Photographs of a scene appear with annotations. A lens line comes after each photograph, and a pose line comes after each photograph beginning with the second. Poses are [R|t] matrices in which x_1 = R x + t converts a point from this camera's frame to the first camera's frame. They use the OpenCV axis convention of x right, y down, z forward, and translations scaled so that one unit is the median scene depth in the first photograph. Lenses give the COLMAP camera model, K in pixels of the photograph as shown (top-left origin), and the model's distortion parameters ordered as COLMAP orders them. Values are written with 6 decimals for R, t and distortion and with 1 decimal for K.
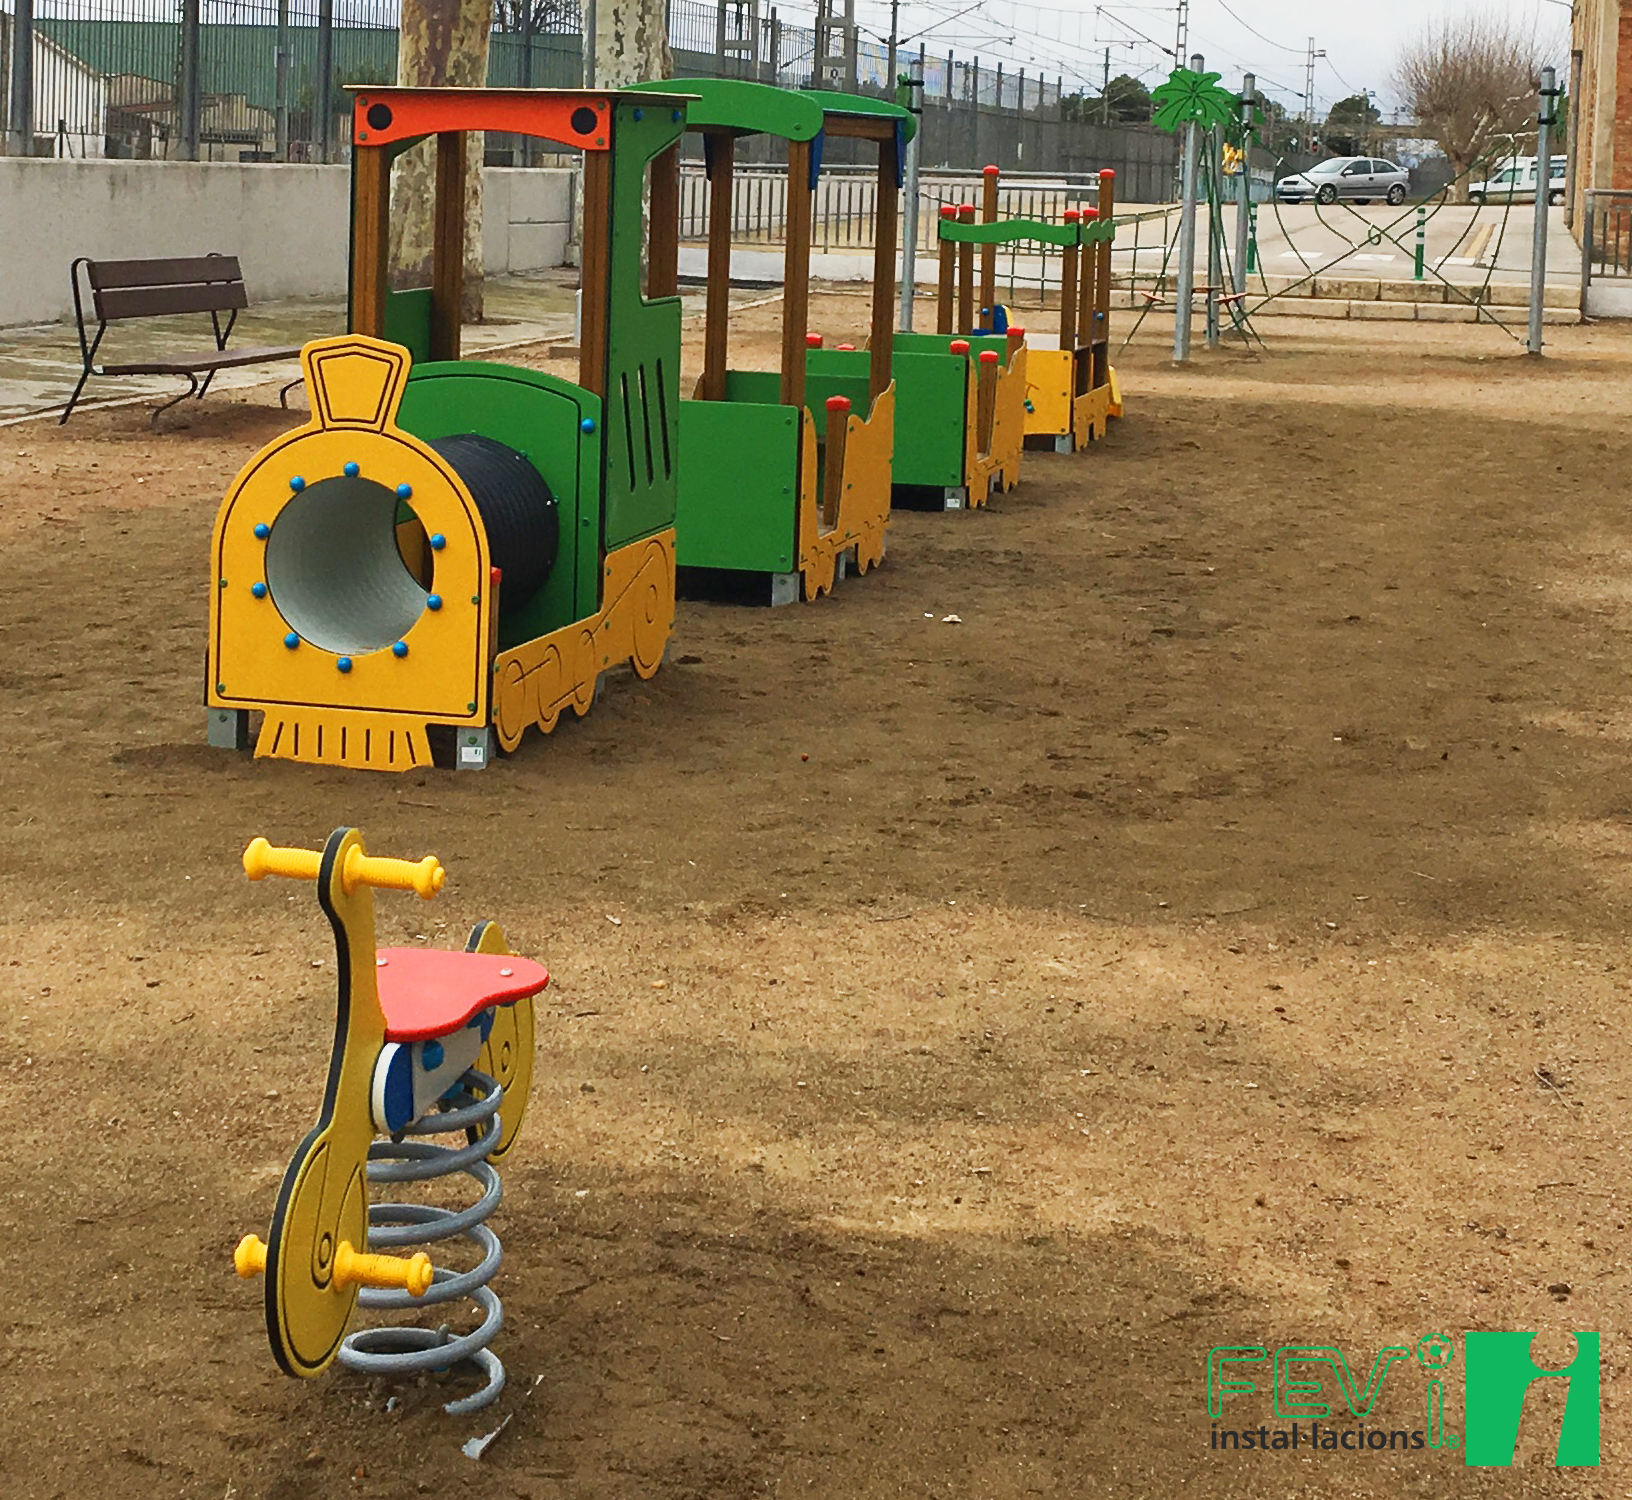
lens RADIAL K [[4547.7, 0, 816.0], [0, 4547.7, 747.7], [0, 0, 1]] dist [0.056994, 0.000000]
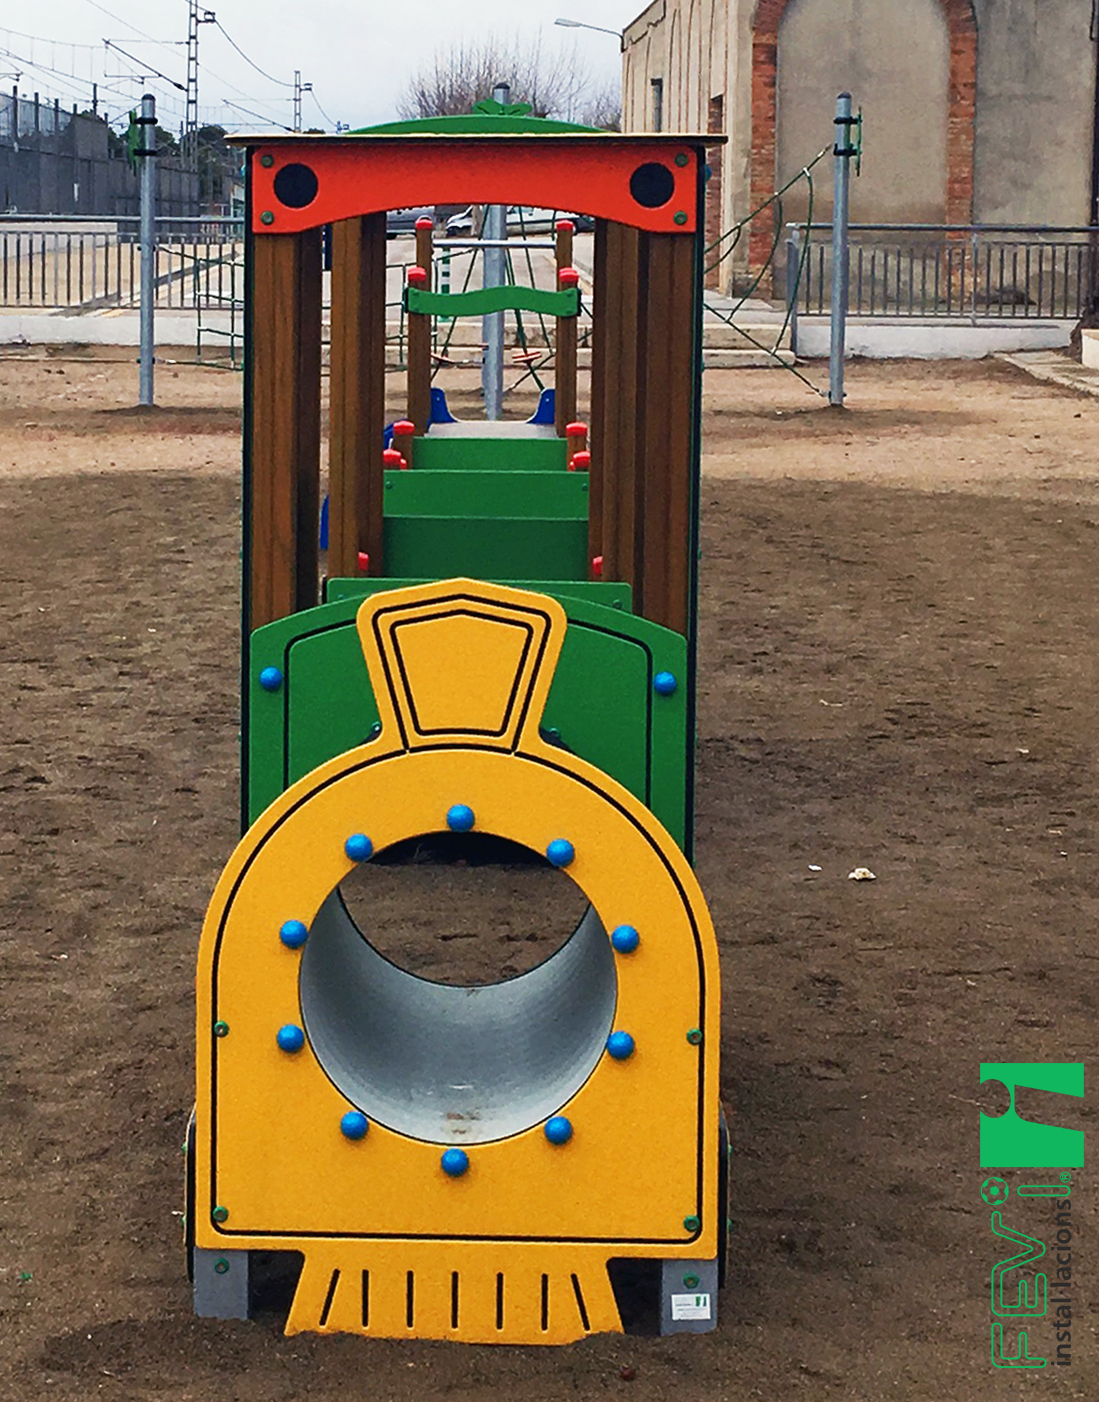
lens RADIAL K [[3927.0, 0, 521.8], [0, 3927.0, 737.2], [0, 0, 1]] dist [0.113262, 0.000000]
pose [[0.969377, -0.054459, 0.239464, -0.207899], [0.051881, 0.998508, 0.017062, -0.078221], [-0.240036, -0.004116, 0.970755, 0.523018]]
